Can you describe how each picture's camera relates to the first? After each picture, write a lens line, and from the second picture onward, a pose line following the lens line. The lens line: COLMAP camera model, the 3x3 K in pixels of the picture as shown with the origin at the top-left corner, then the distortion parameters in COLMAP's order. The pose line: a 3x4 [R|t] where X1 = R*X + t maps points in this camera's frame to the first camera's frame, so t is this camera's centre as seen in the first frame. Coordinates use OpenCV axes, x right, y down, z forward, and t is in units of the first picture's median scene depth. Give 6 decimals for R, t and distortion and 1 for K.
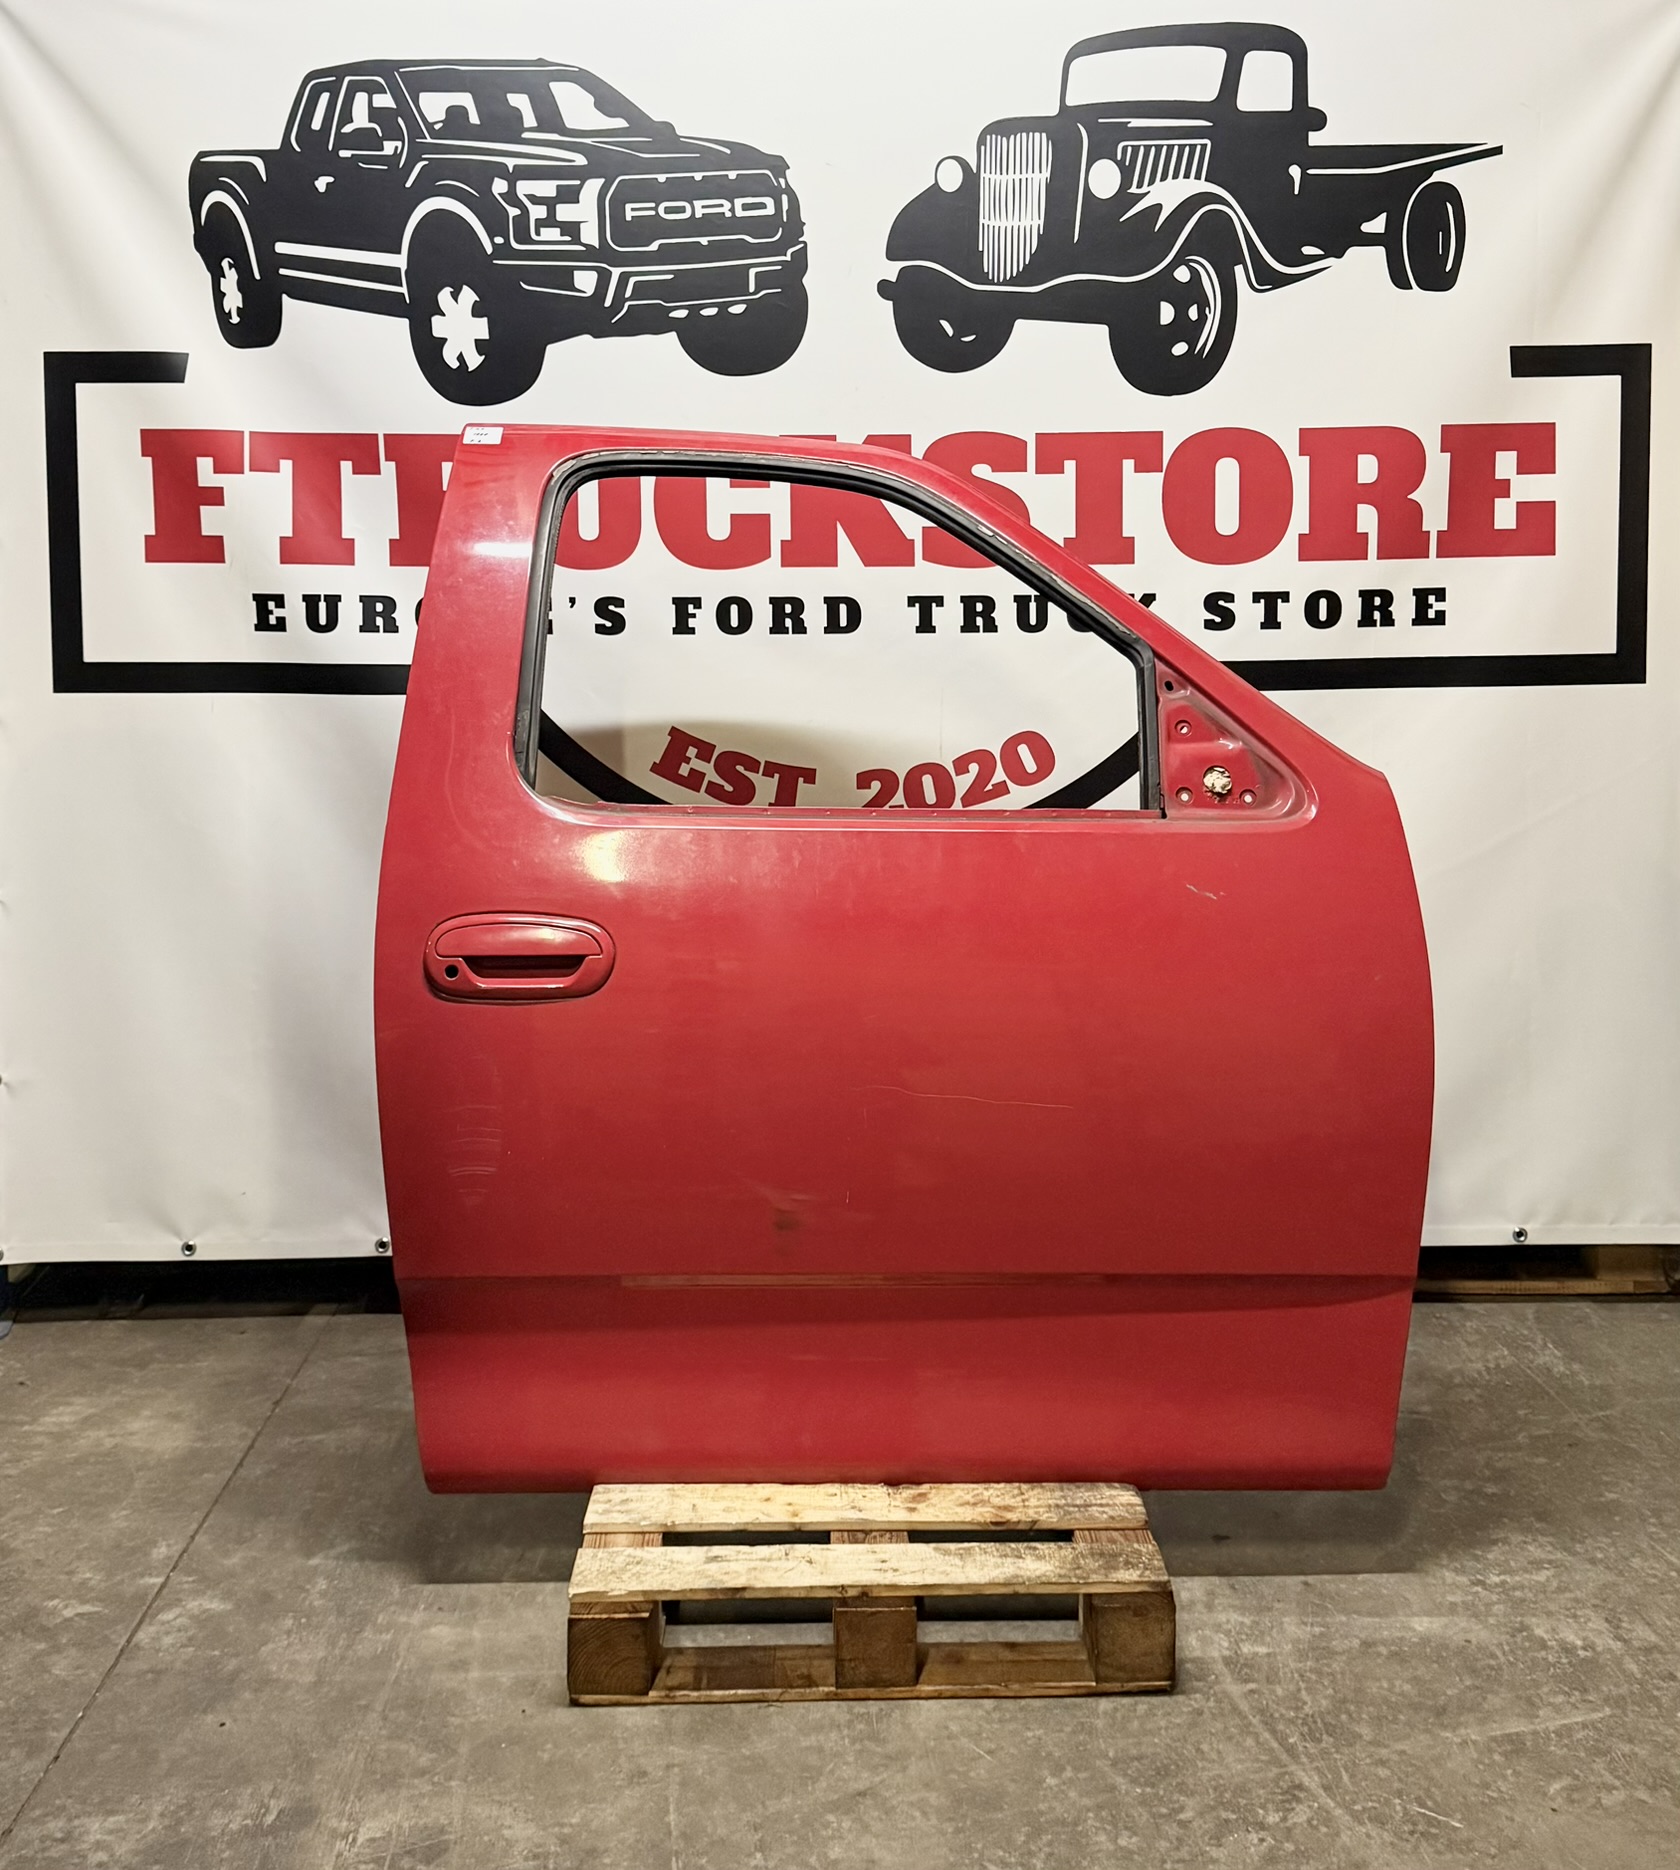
lens RADIAL K [[1544.6, 0, 845.3], [0, 1544.6, 803.1], [0, 0, 1]] dist [0.101896, -0.111654]
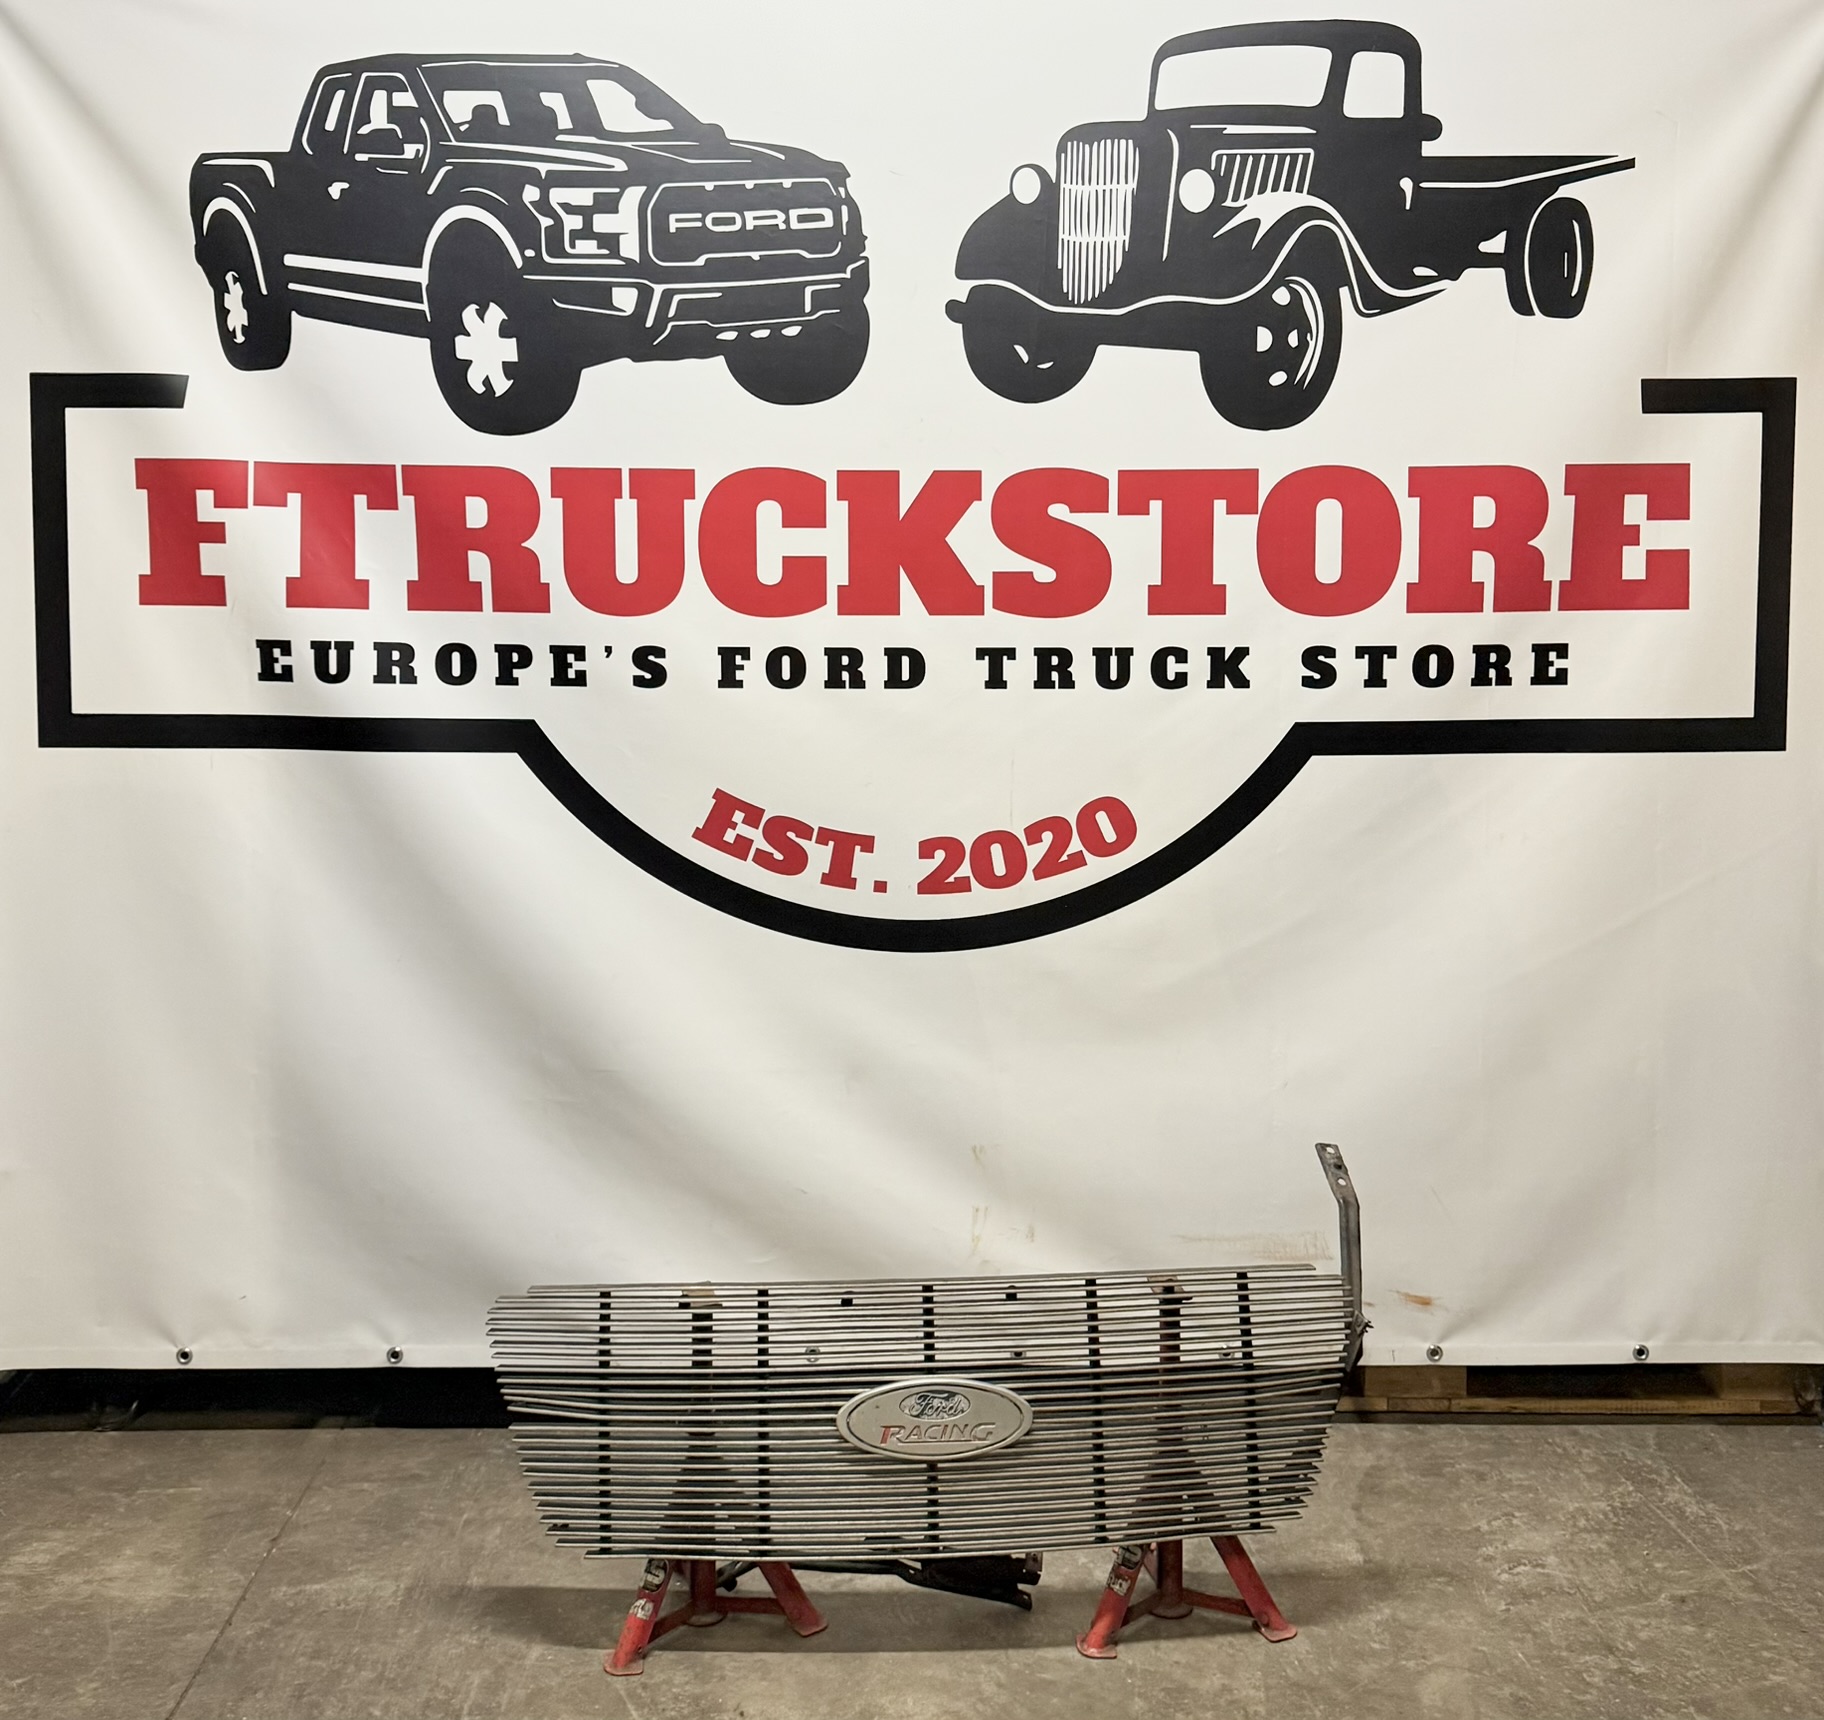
lens RADIAL K [[1437.8, 0, 919.8], [0, 1437.8, 823.7], [0, 0, 1]] dist [0.108667, -0.143445]
pose [[0.999901, 0.007645, 0.011782, -0.002306], [-0.007340, 0.999642, -0.025748, -0.008288], [-0.011975, 0.025659, 0.999599, 0.157743]]
